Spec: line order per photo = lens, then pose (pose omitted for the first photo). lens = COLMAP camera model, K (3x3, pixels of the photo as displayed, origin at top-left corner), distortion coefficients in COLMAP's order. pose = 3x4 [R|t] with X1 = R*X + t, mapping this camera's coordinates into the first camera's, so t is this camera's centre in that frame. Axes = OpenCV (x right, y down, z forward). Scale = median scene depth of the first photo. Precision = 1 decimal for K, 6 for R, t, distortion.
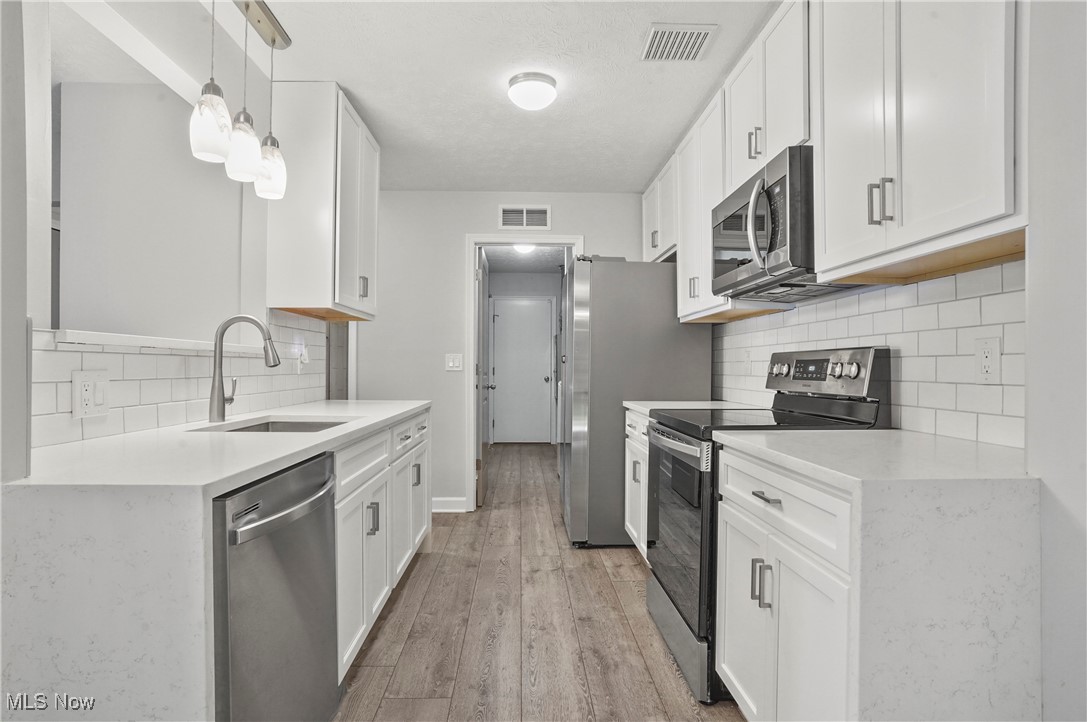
lens RADIAL K [[565.3, 0, 539.1], [0, 565.3, 358.7], [0, 0, 1]] dist [-0.049730, 0.000374]
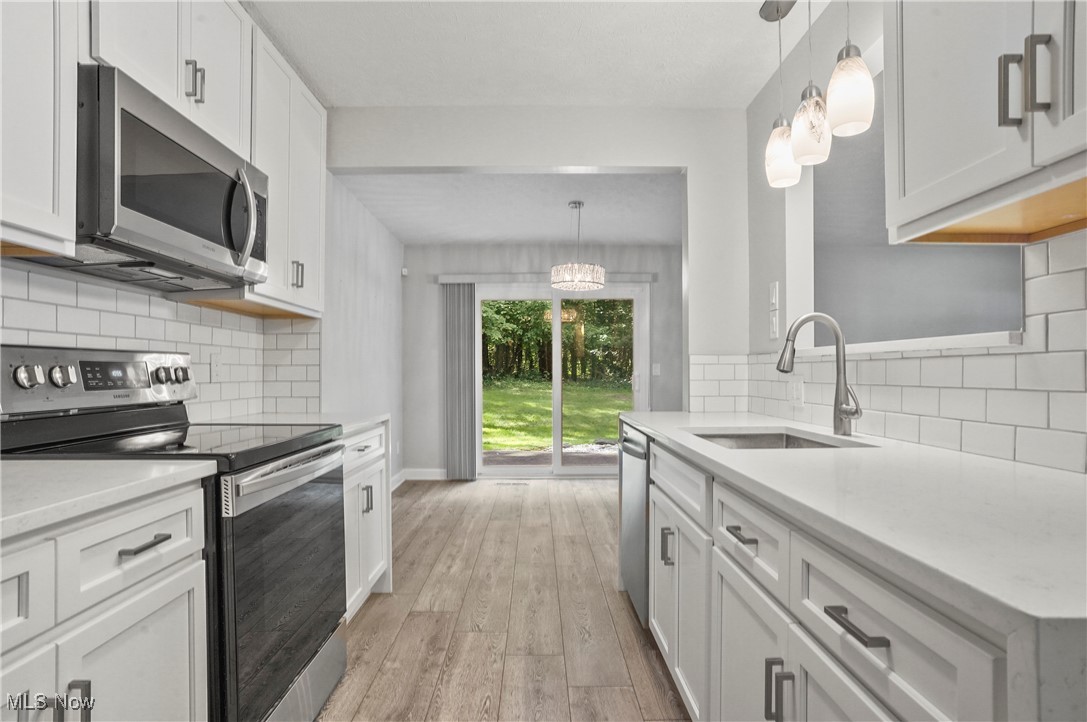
lens RADIAL K [[570.2, 0, 542.0], [0, 570.2, 371.9], [0, 0, 1]] dist [-0.081920, 0.044466]
pose [[-0.999749, -0.000727, 0.022404, -0.091690], [-0.001087, 0.999870, -0.016072, 0.022099], [-0.022390, -0.016093, -0.999620, 1.442028]]
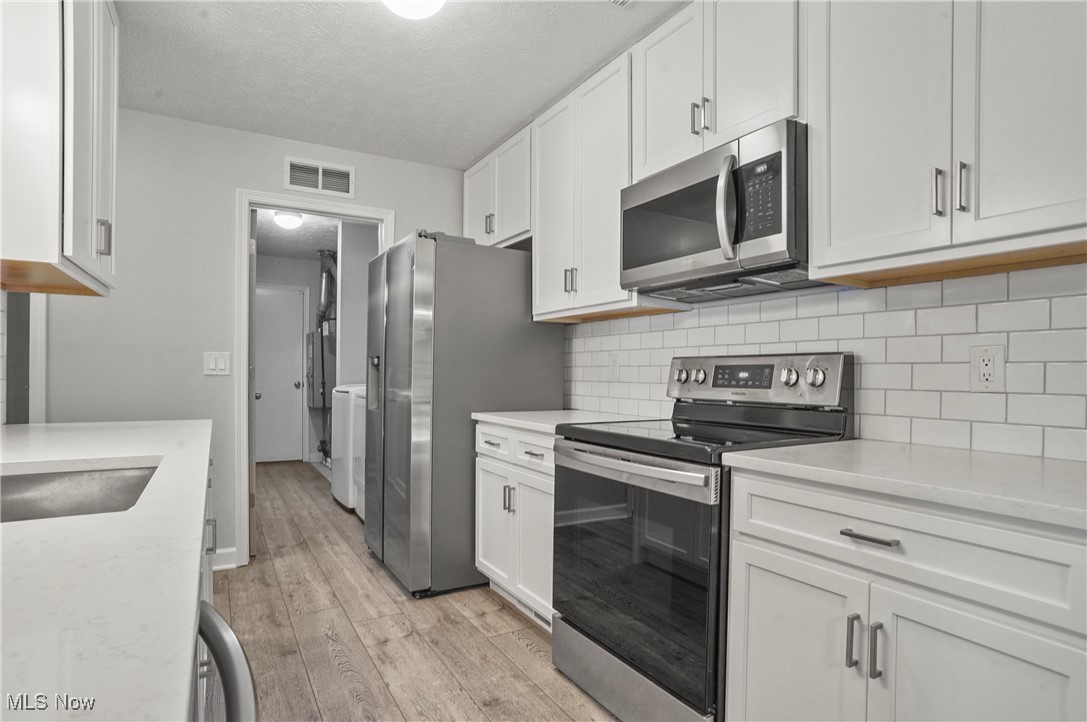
lens RADIAL K [[570.2, 0, 542.0], [0, 570.2, 371.9], [0, 0, 1]] dist [-0.081920, 0.044466]
pose [[0.878510, 0.005628, 0.477692, -0.203110], [-0.013444, 0.999826, 0.012945, 0.004033], [-0.477536, -0.017794, 0.878432, 0.282014]]
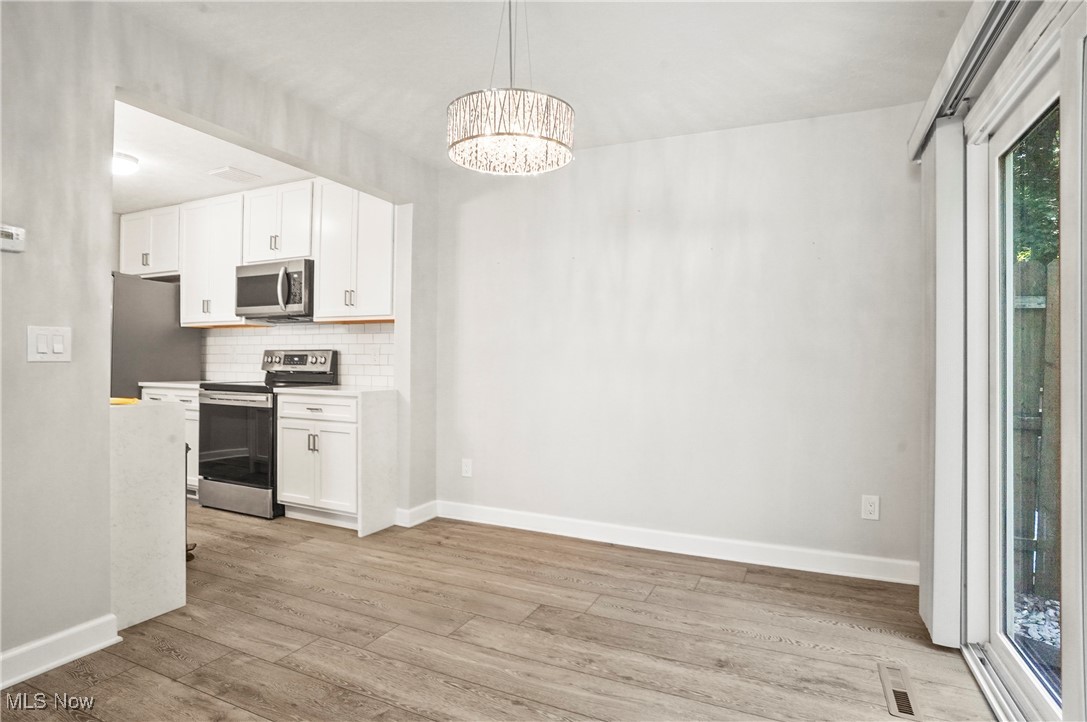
lens RADIAL K [[574.7, 0, 543.5], [0, 574.7, 361.0], [0, 0, 1]] dist [-0.079962, 0.046363]
pose [[0.450507, 0.000432, 0.892773, -0.777255], [-0.021161, 0.999724, 0.010194, -0.012471], [-0.892522, -0.023484, 0.450392, -0.599804]]
